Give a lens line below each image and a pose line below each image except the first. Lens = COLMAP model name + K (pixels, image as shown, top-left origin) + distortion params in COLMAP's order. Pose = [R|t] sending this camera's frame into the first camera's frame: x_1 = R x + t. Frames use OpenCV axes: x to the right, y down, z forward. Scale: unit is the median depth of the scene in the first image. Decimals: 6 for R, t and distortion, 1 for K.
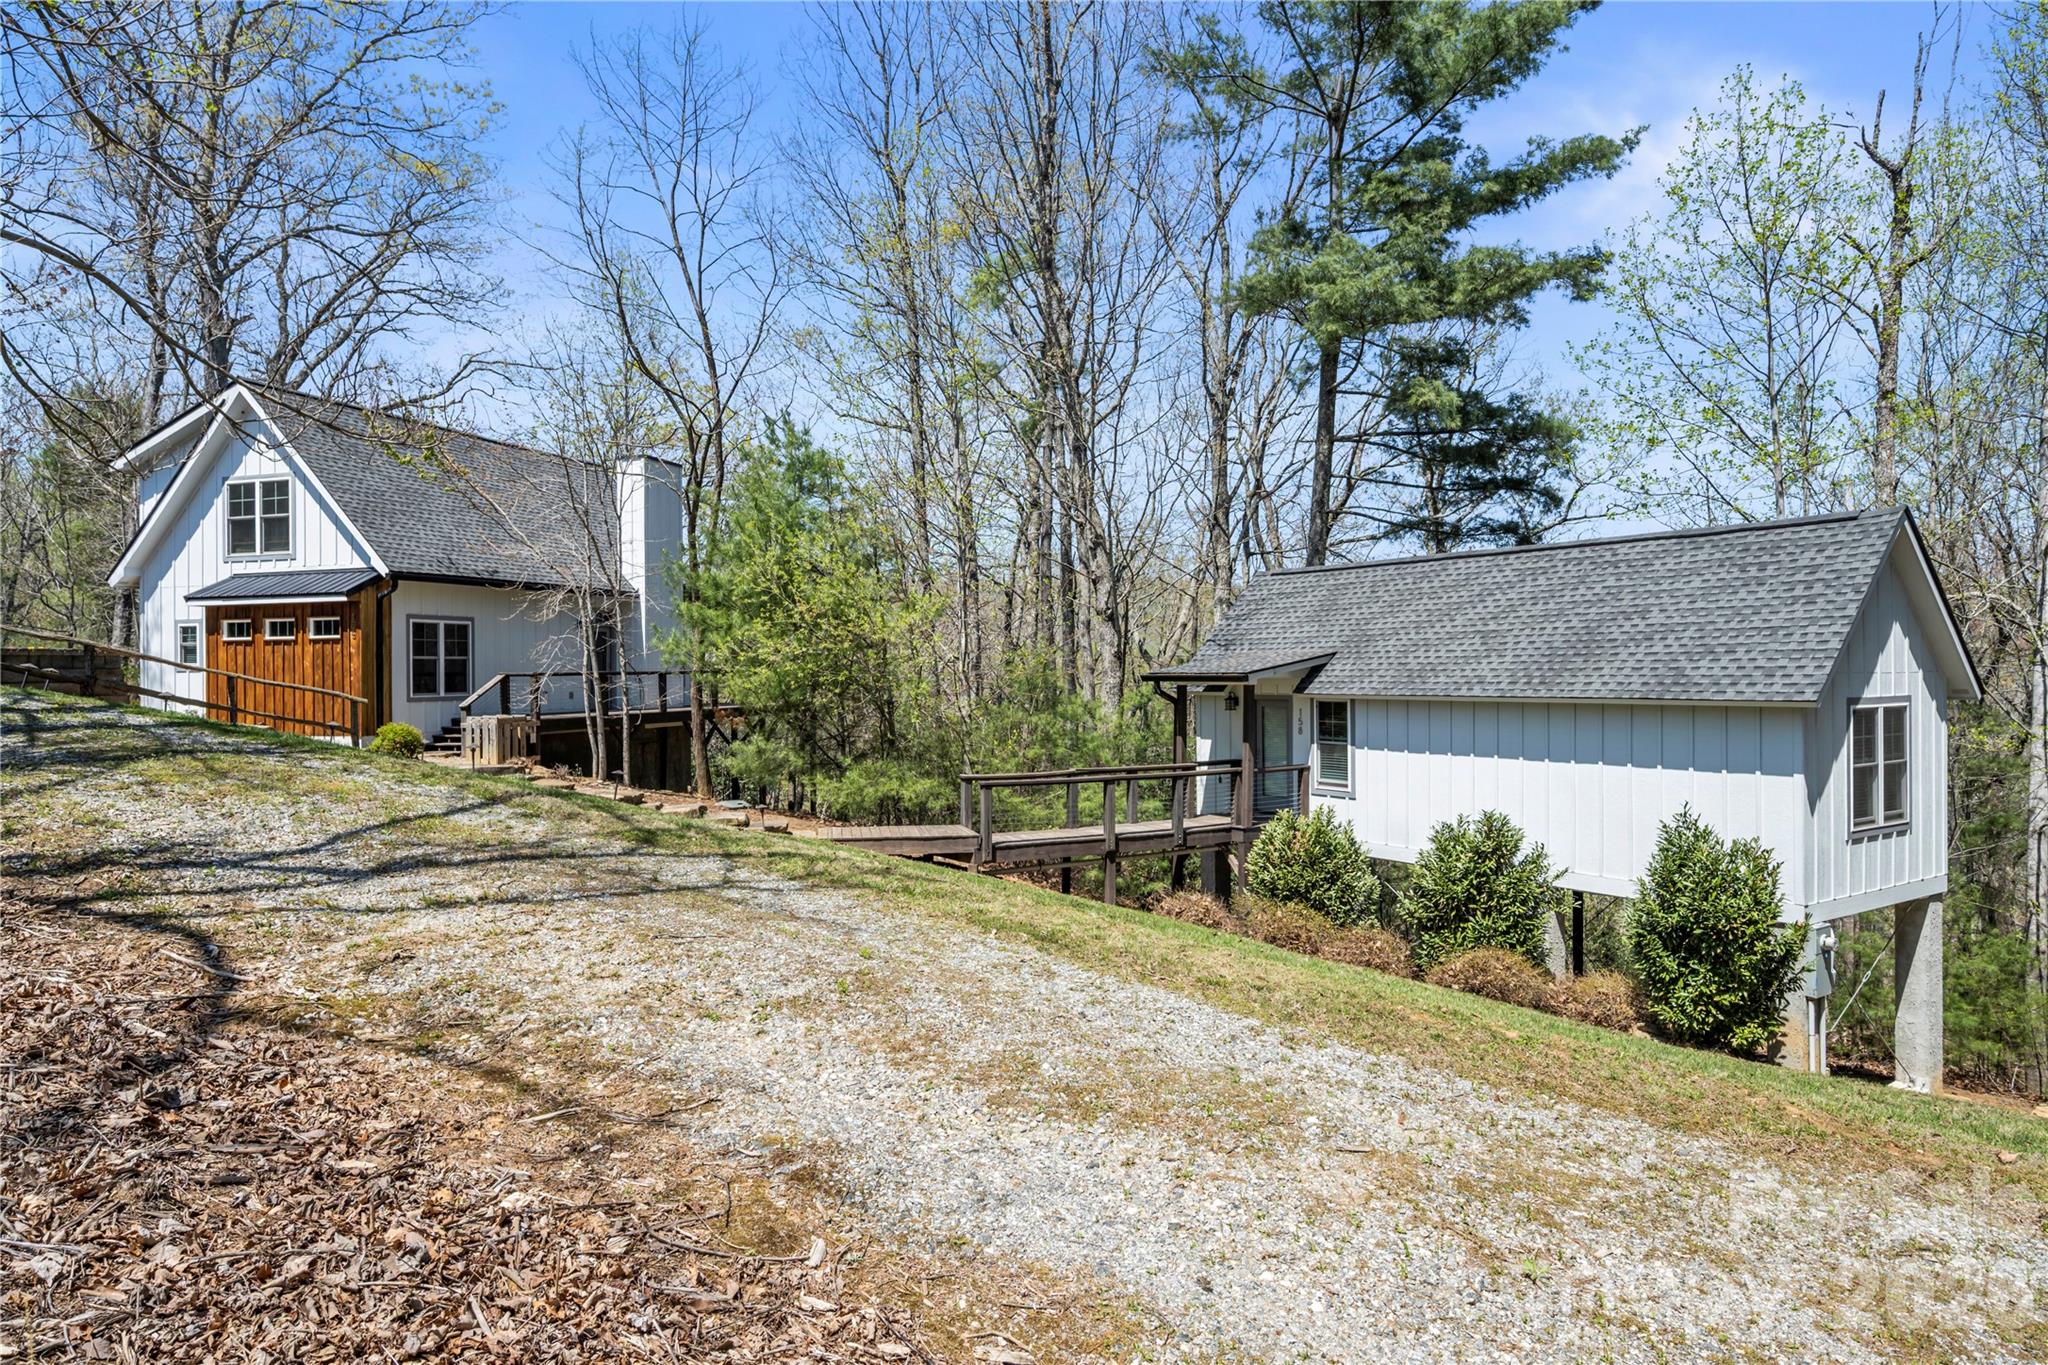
lens RADIAL K [[1226.0, 0, 1024.0], [0, 1226.0, 682.5], [0, 0, 1]] dist [-0.003528, -0.001011]
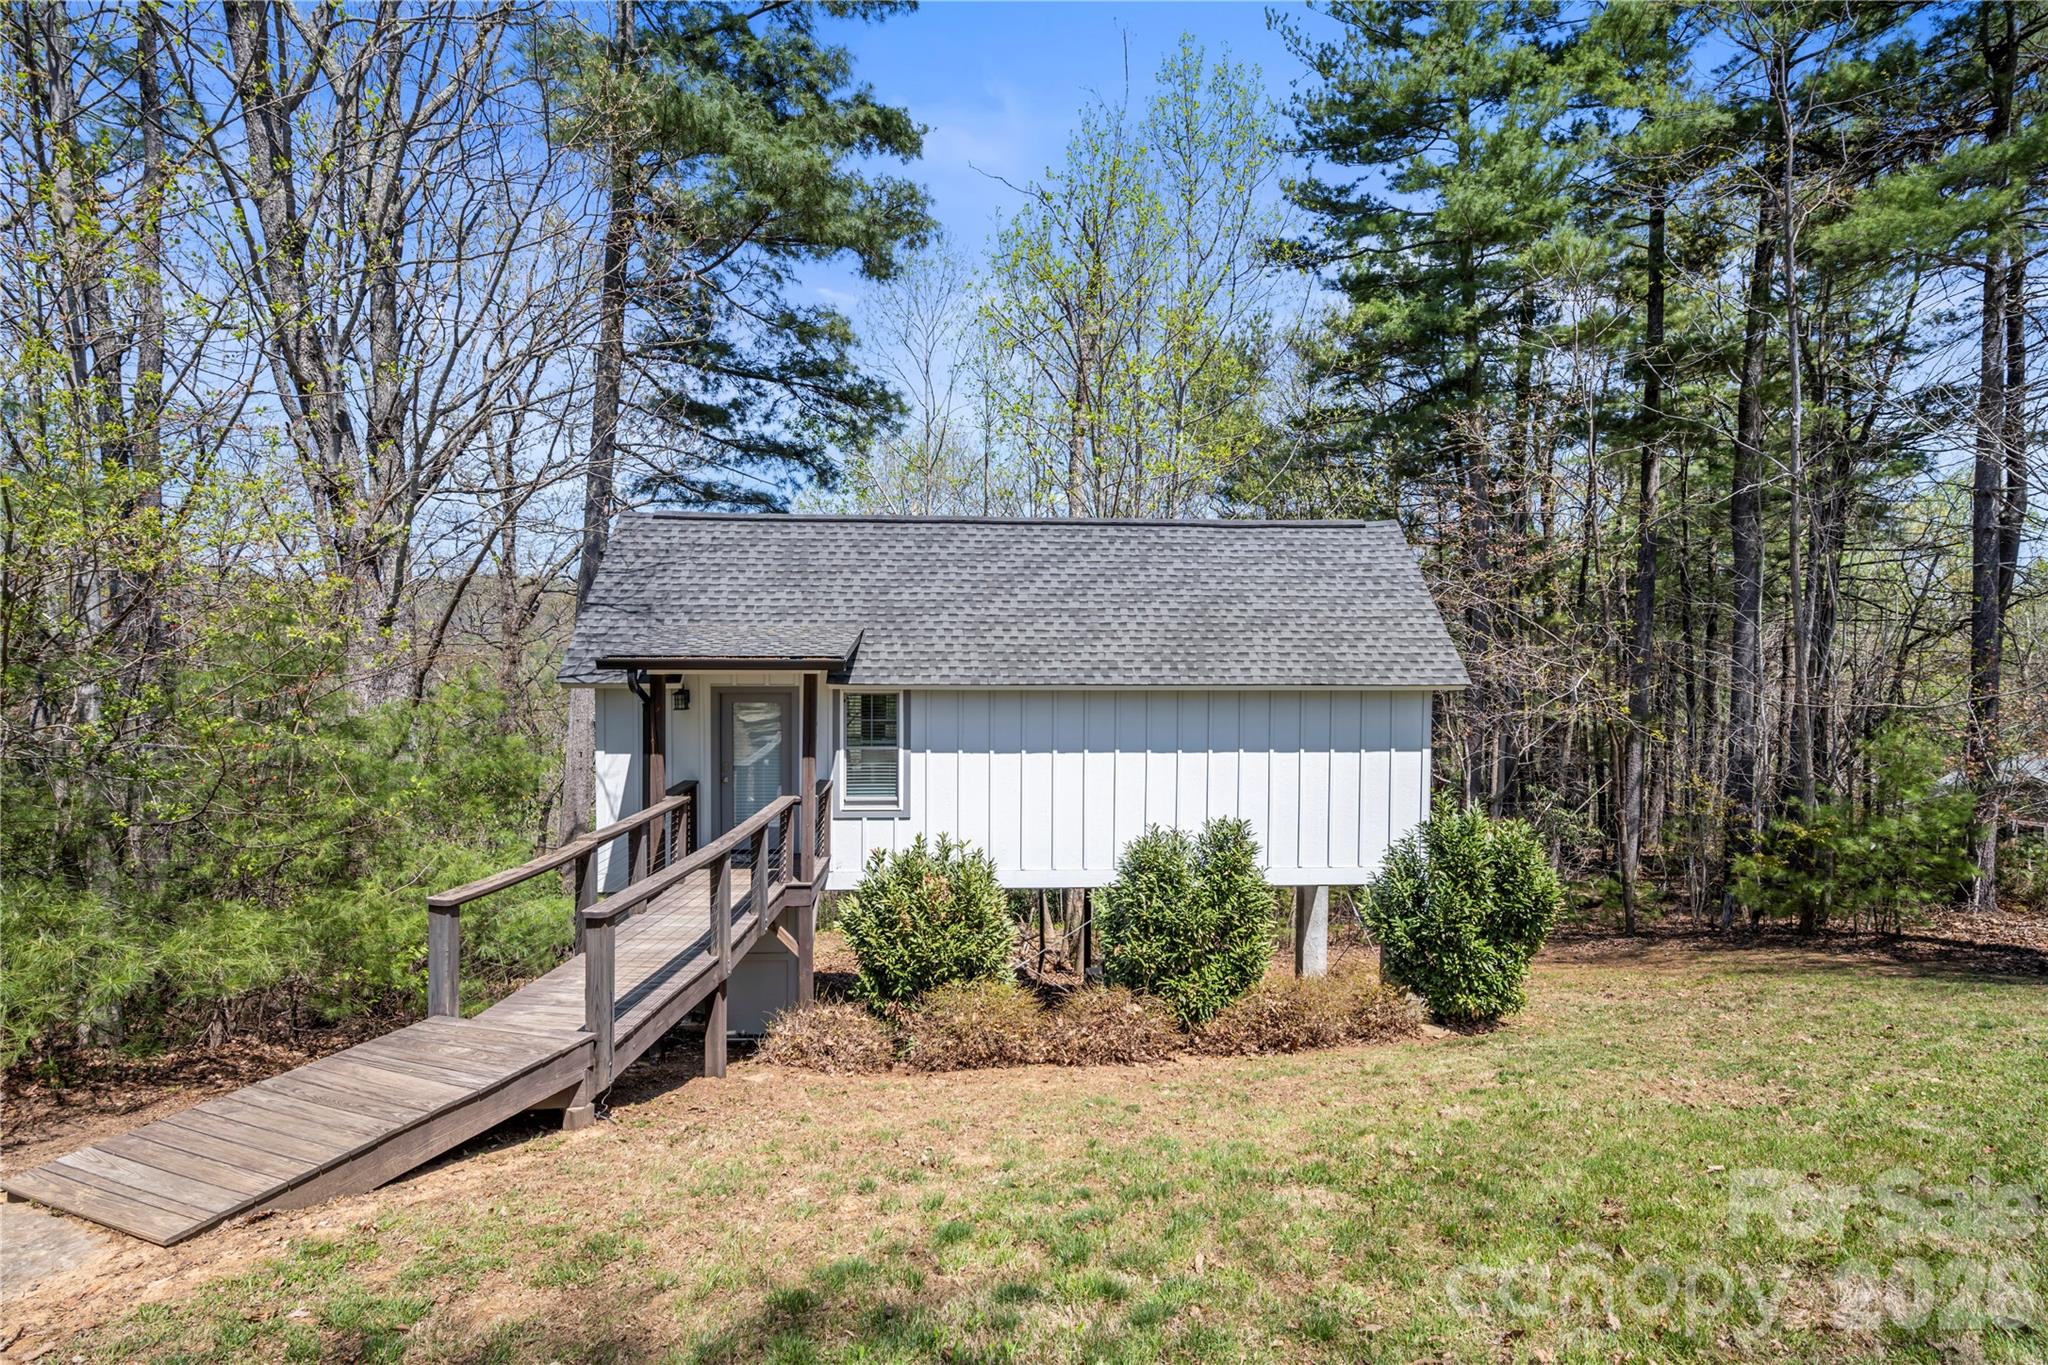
lens RADIAL K [[949.0, 0, 1024.0], [0, 949.0, 682.5], [0, 0, 1]] dist [0.000815, -0.000050]
pose [[0.510875, -0.023051, 0.859346, -0.173460], [-0.000692, 0.999629, 0.027225, -0.006025], [-0.859655, -0.014503, 0.510670, 0.527838]]
